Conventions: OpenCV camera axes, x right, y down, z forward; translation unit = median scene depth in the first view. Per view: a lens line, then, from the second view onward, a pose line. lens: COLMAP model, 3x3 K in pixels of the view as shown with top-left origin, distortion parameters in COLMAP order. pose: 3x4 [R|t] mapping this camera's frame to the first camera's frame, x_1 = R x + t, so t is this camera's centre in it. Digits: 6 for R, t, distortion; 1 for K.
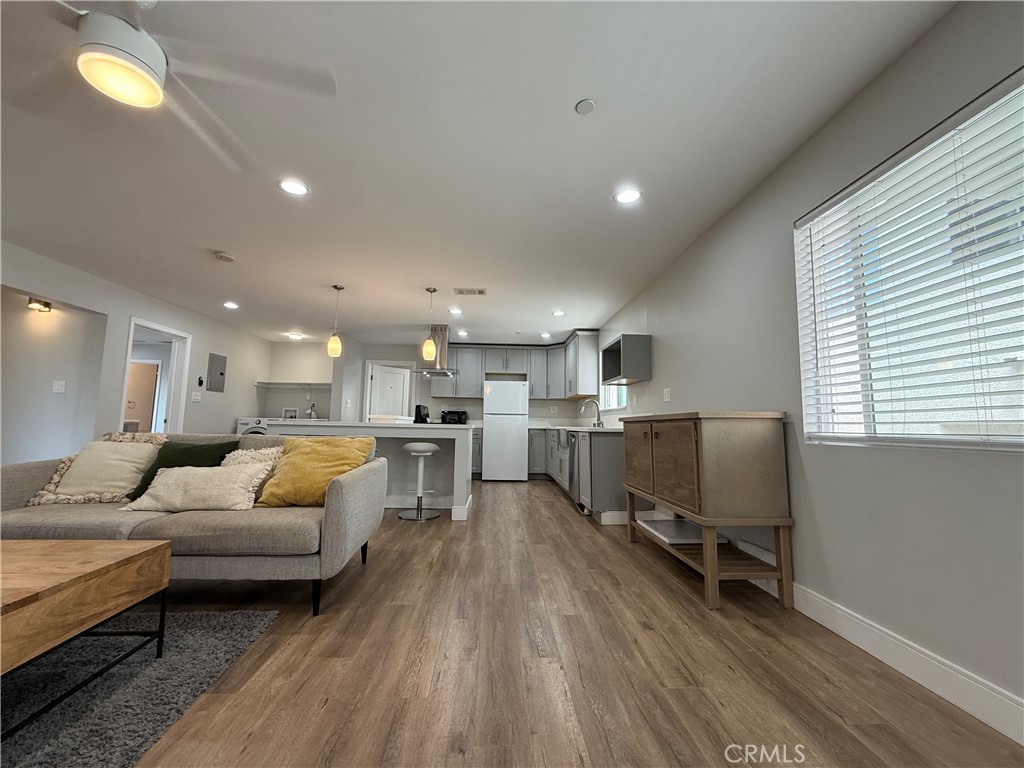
lens RADIAL K [[406.5, 0, 507.2], [0, 406.5, 385.2], [0, 0, 1]] dist [-0.001864, 0.000509]
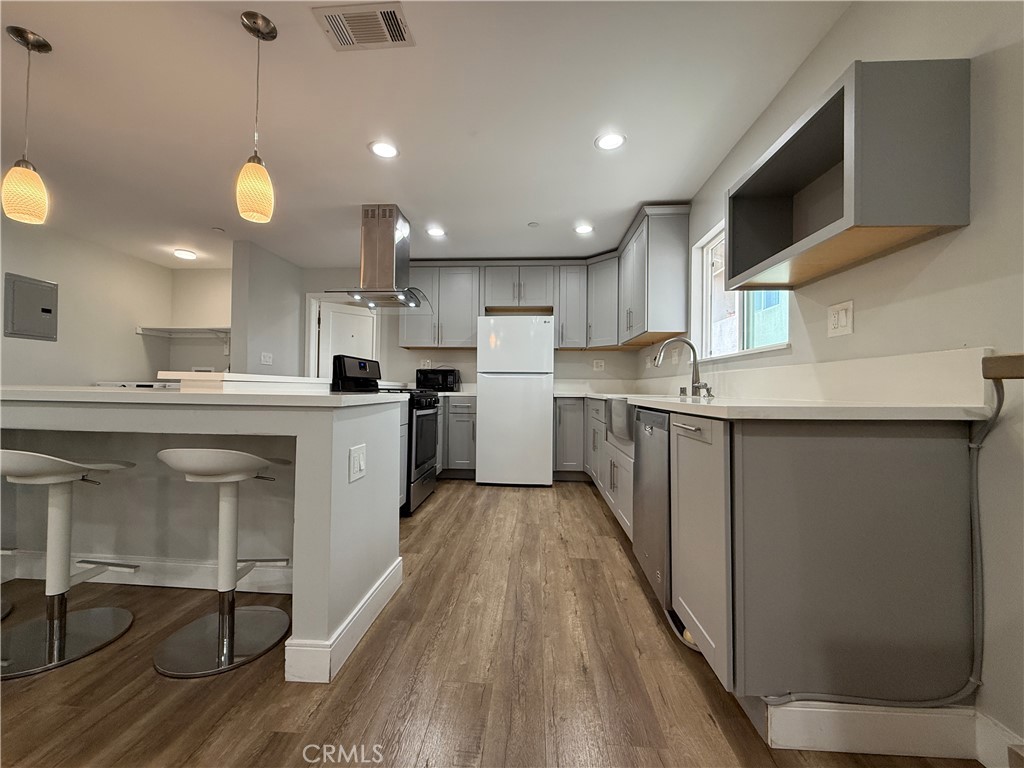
lens RADIAL K [[406.5, 0, 507.0], [0, 406.5, 384.7], [0, 0, 1]] dist [-0.001864, 0.000509]
pose [[0.994389, -0.006577, -0.105580, 0.076847], [0.015758, 0.996139, 0.086361, 0.062033], [0.104605, -0.087541, 0.990654, 0.681166]]
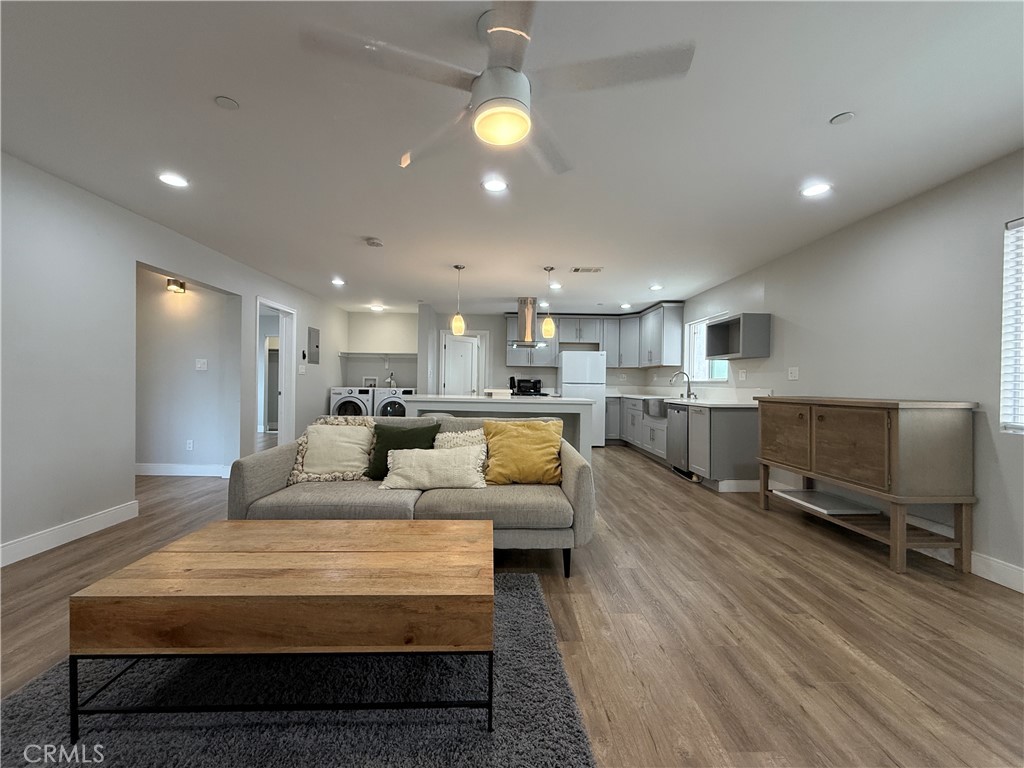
lens RADIAL K [[406.5, 0, 507.7], [0, 406.5, 385.7], [0, 0, 1]] dist [-0.001864, 0.000509]
pose [[0.999856, -0.002233, -0.016807, -0.294949], [0.003985, 0.994471, 0.104933, -0.052256], [0.016479, -0.104985, 0.994337, -0.055398]]
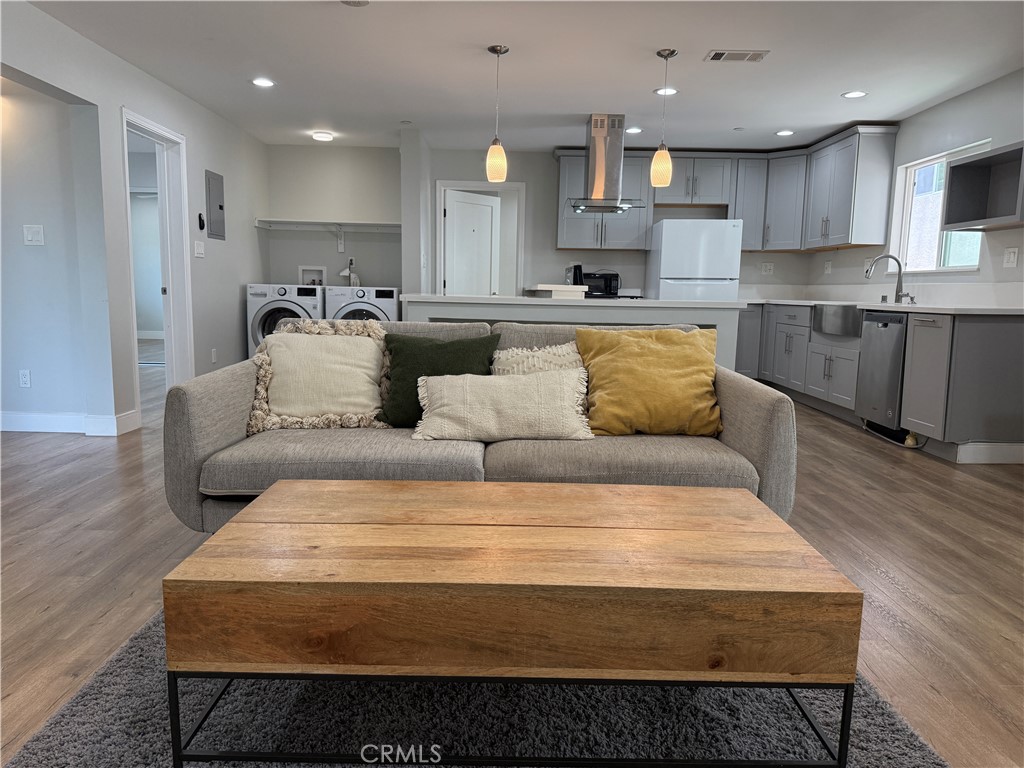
lens RADIAL K [[720.4, 0, 516.1], [0, 720.4, 389.9], [0, 0, 1]] dist [0.052031, -0.053248]
pose [[0.999721, 0.004721, -0.023152, -0.391339], [0.000831, 0.972206, 0.234124, -0.025154], [0.023614, -0.234078, 0.971931, -0.067015]]
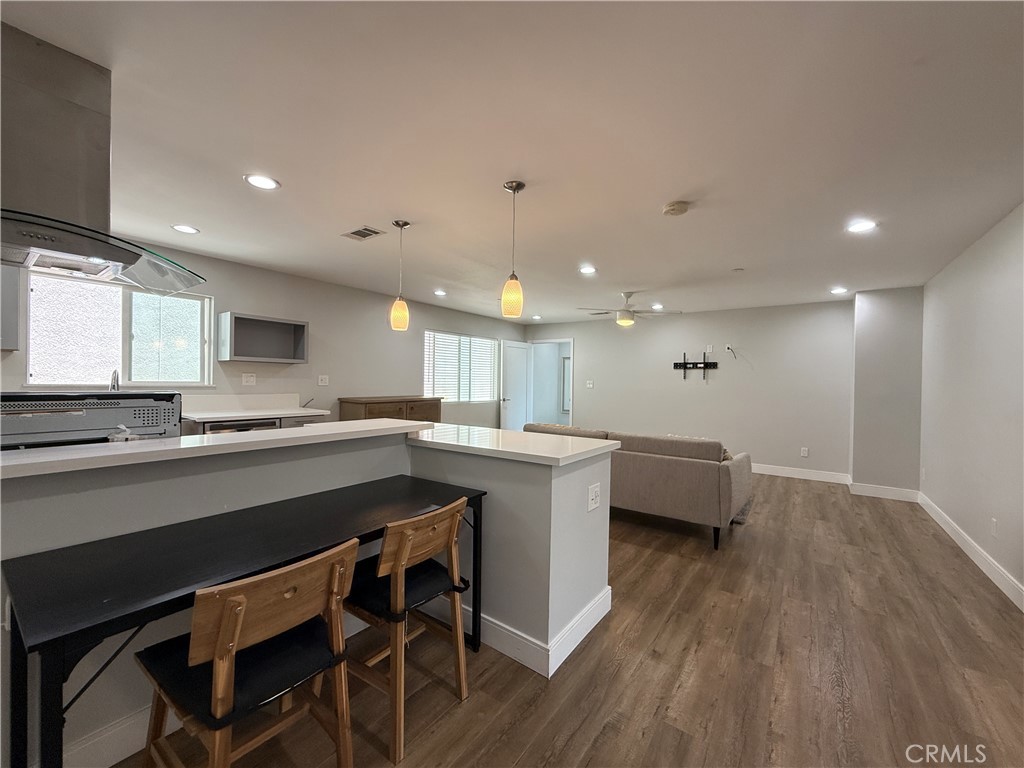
lens RADIAL K [[406.5, 0, 506.4], [0, 406.5, 386.4], [0, 0, 1]] dist [-0.001864, 0.000509]
pose [[-0.781609, -0.038512, 0.622579, -0.798170], [-0.092174, 0.994266, -0.054216, 0.053370], [-0.616921, -0.099761, -0.780677, 1.486863]]
